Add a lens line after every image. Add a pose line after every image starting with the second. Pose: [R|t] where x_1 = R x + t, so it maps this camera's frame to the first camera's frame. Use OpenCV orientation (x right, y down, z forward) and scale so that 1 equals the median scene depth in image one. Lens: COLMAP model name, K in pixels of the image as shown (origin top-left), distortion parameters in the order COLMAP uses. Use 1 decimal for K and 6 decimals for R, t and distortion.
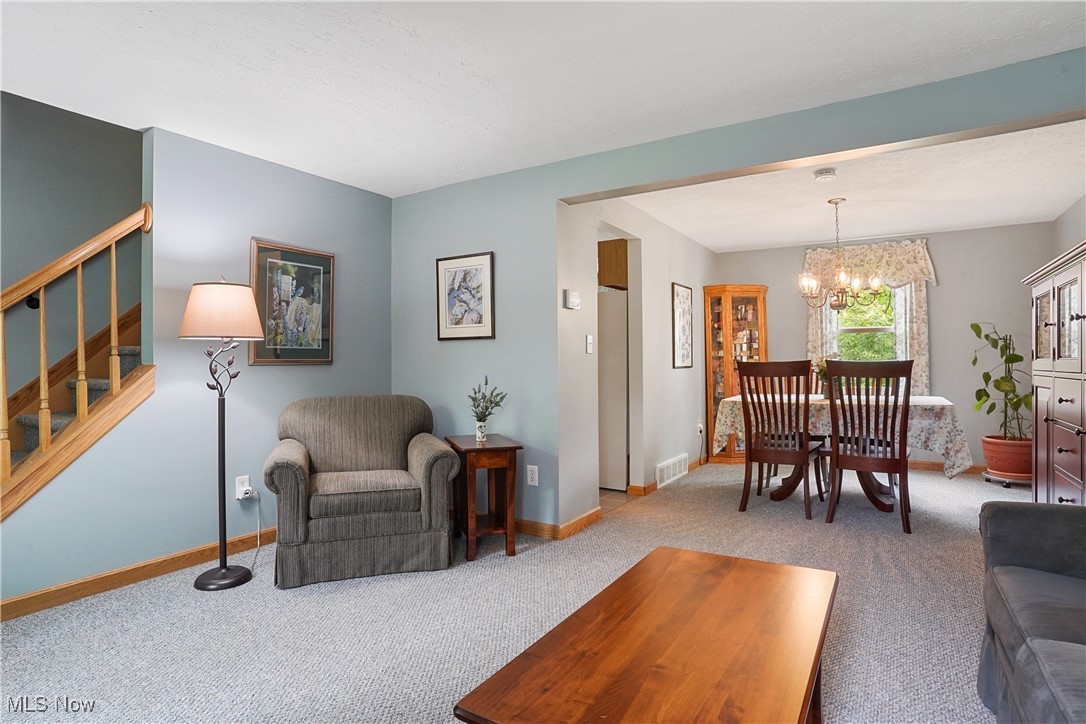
lens RADIAL K [[584.6, 0, 543.0], [0, 584.6, 362.0], [0, 0, 1]] dist [-0.059370, -0.000025]
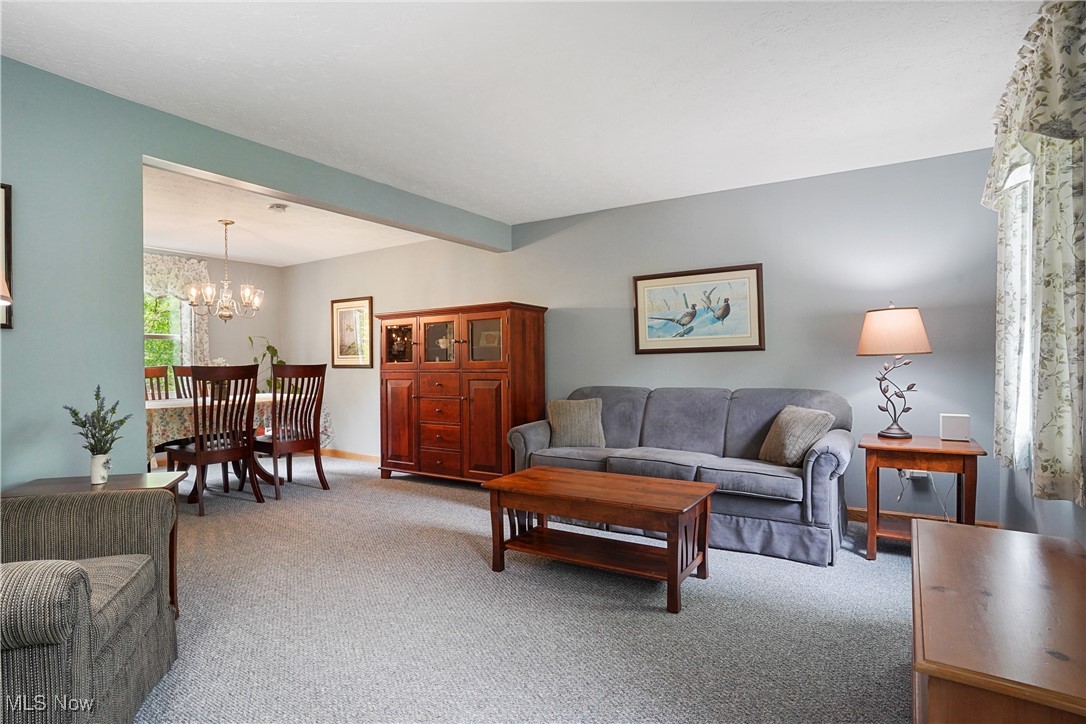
lens RADIAL K [[566.9, 0, 543.0], [0, 566.9, 362.0], [0, 0, 1]] dist [-0.003483, -0.000072]
pose [[0.005998, 0.003287, 0.999977, -0.625409], [0.011730, 0.999926, -0.003357, 0.002189], [-0.999913, 0.011750, 0.005959, 0.397357]]
